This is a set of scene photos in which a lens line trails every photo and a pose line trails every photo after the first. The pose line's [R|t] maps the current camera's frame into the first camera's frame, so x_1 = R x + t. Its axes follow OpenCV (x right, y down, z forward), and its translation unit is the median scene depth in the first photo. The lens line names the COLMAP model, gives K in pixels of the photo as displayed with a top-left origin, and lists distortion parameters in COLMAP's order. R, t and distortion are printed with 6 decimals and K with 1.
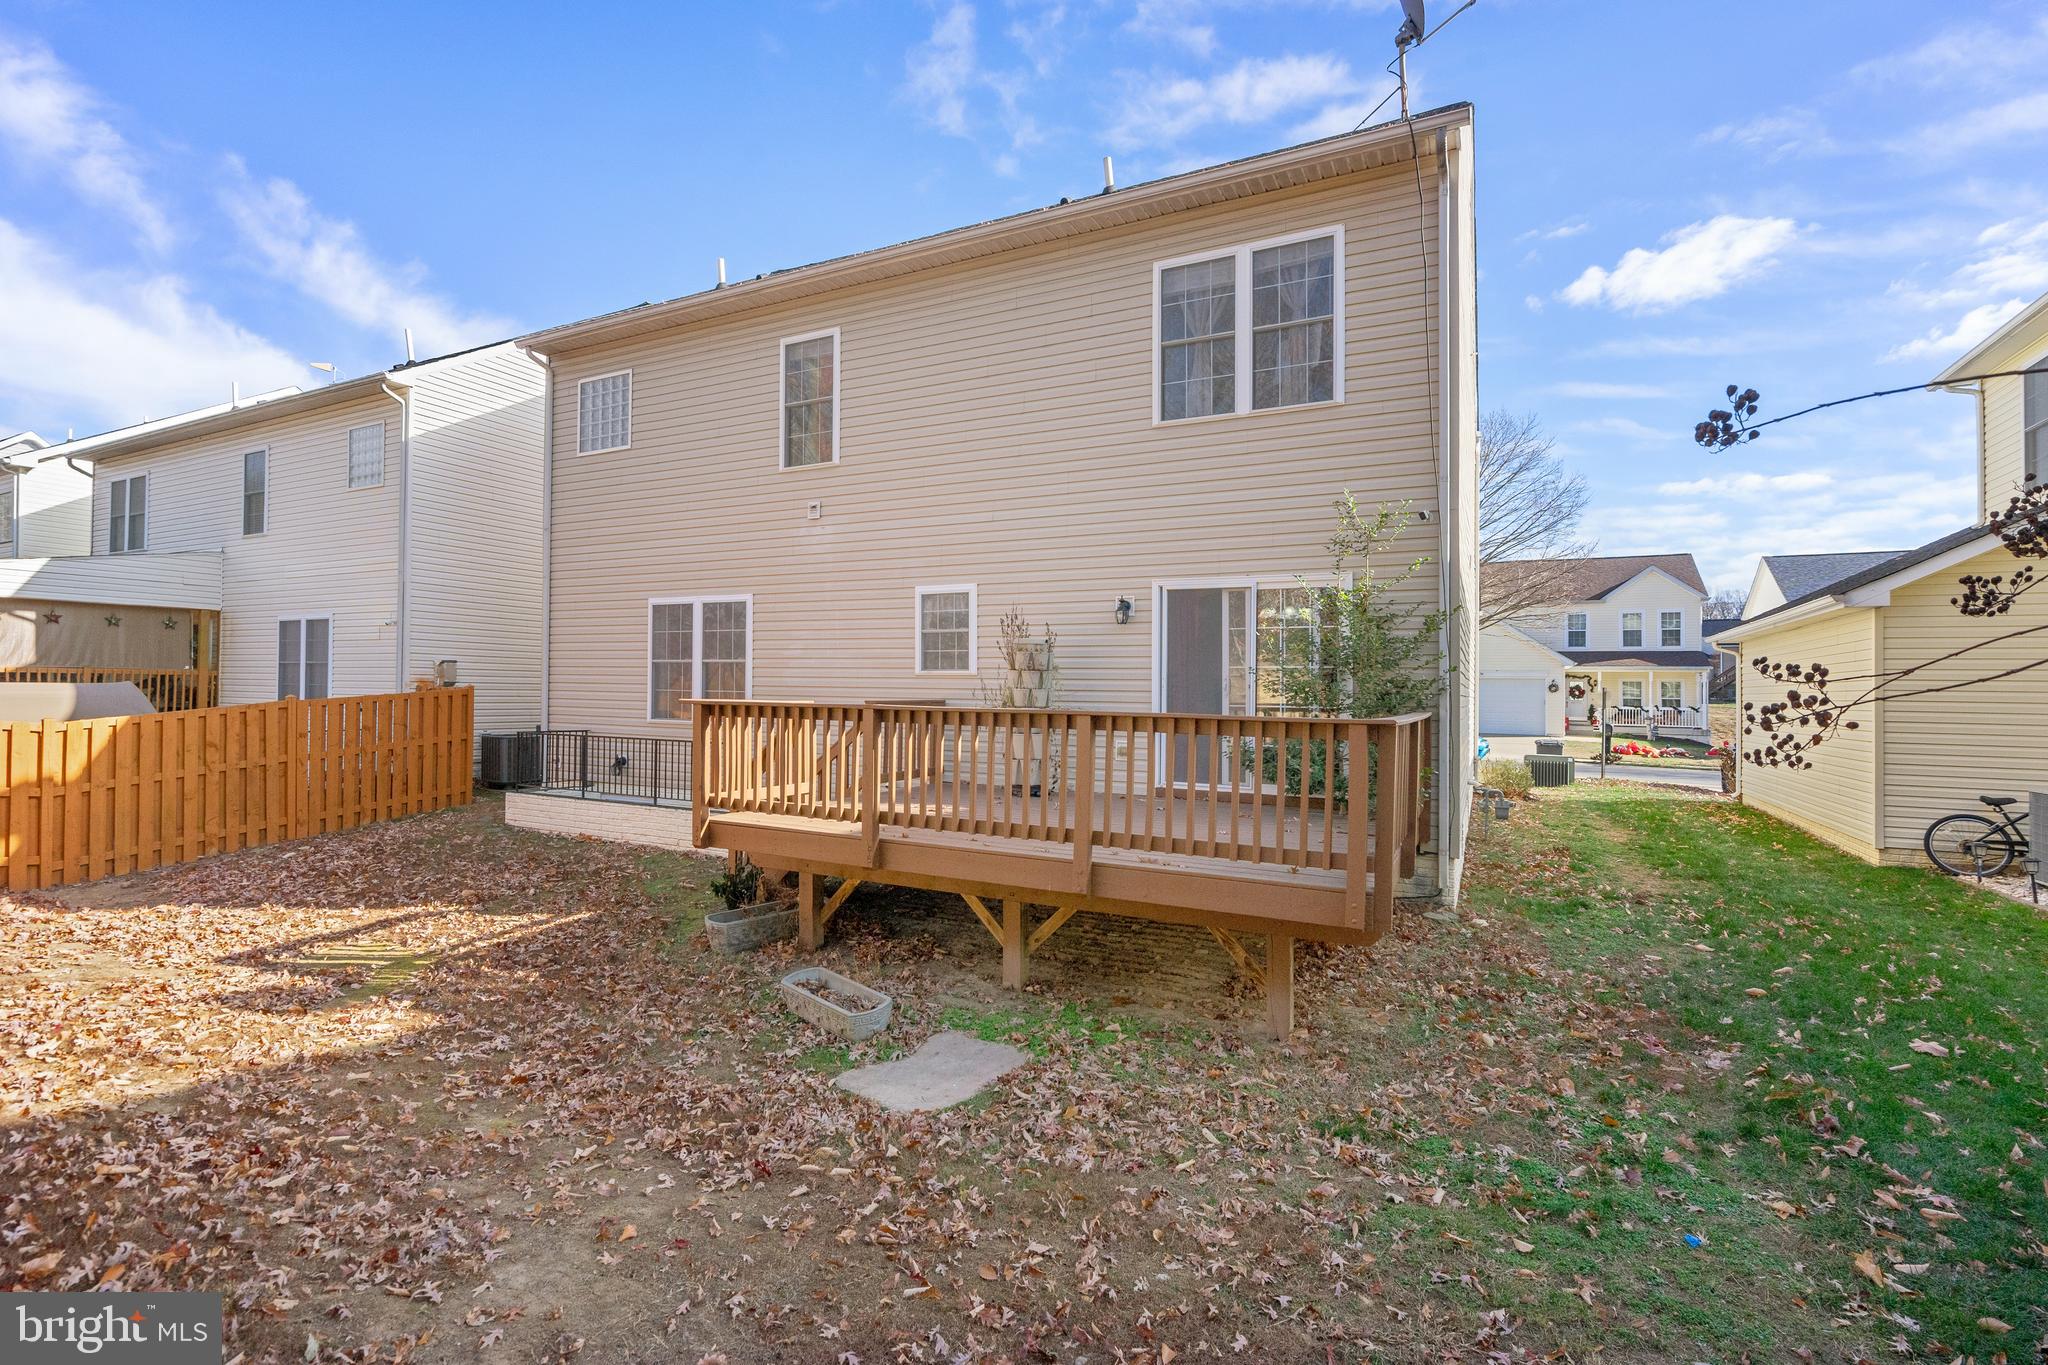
lens RADIAL K [[917.1, 0, 1029.4], [0, 917.1, 680.9], [0, 0, 1]] dist [-0.006286, 0.002984]
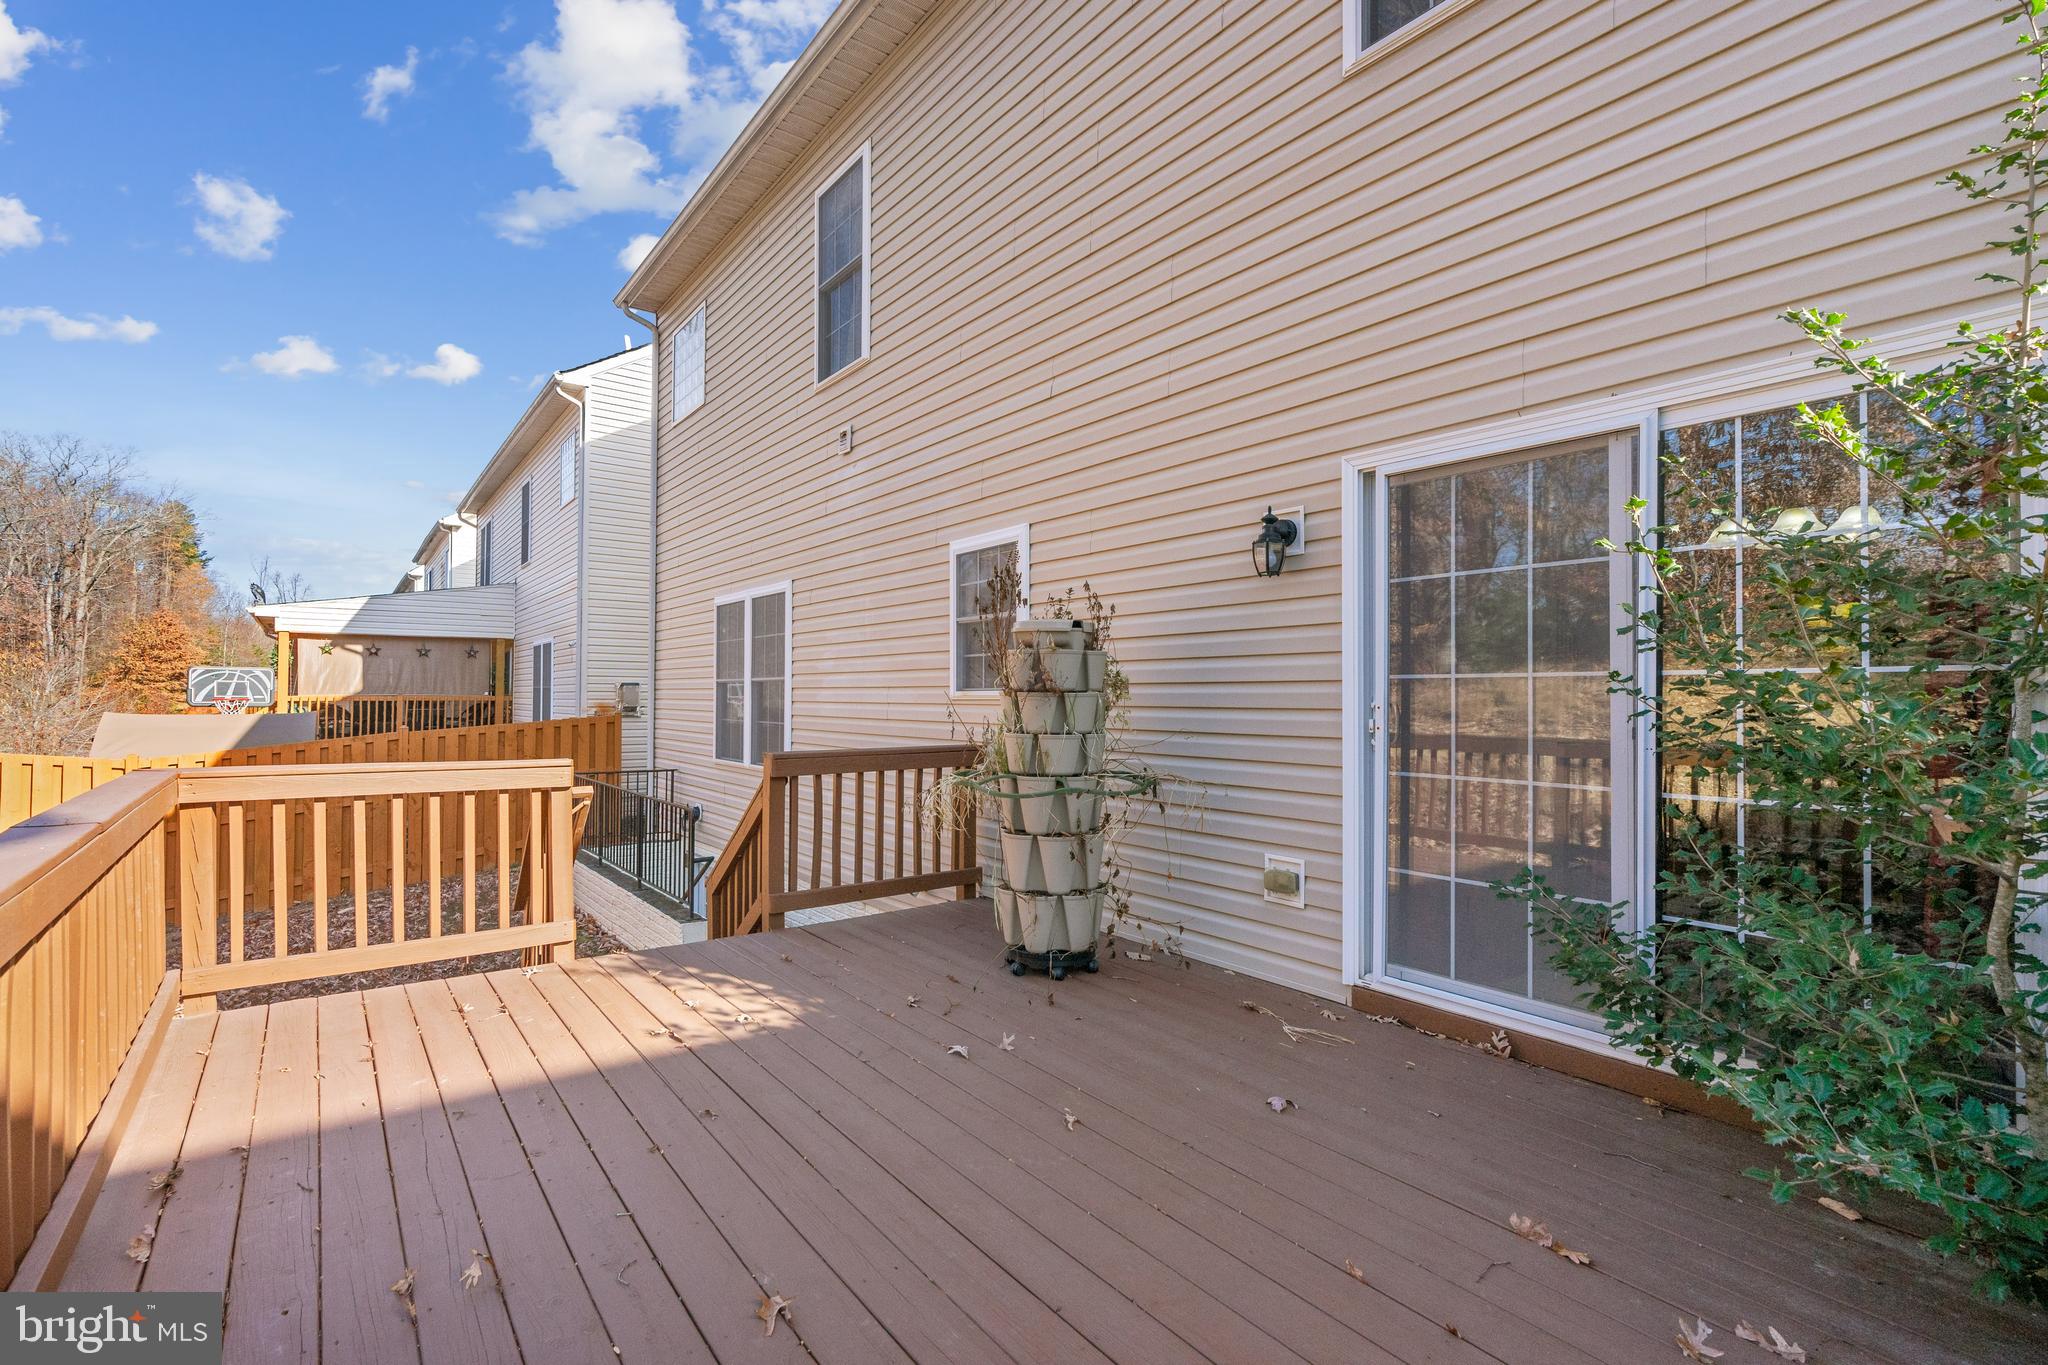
lens RADIAL K [[917.1, 0, 1011.0], [0, 917.1, 689.3], [0, 0, 1]] dist [-0.006286, 0.002984]
pose [[0.895265, -0.015077, -0.445279, 0.146976], [0.014607, 0.999883, -0.004488, -0.008710], [0.445295, -0.002486, 0.895381, 0.473059]]
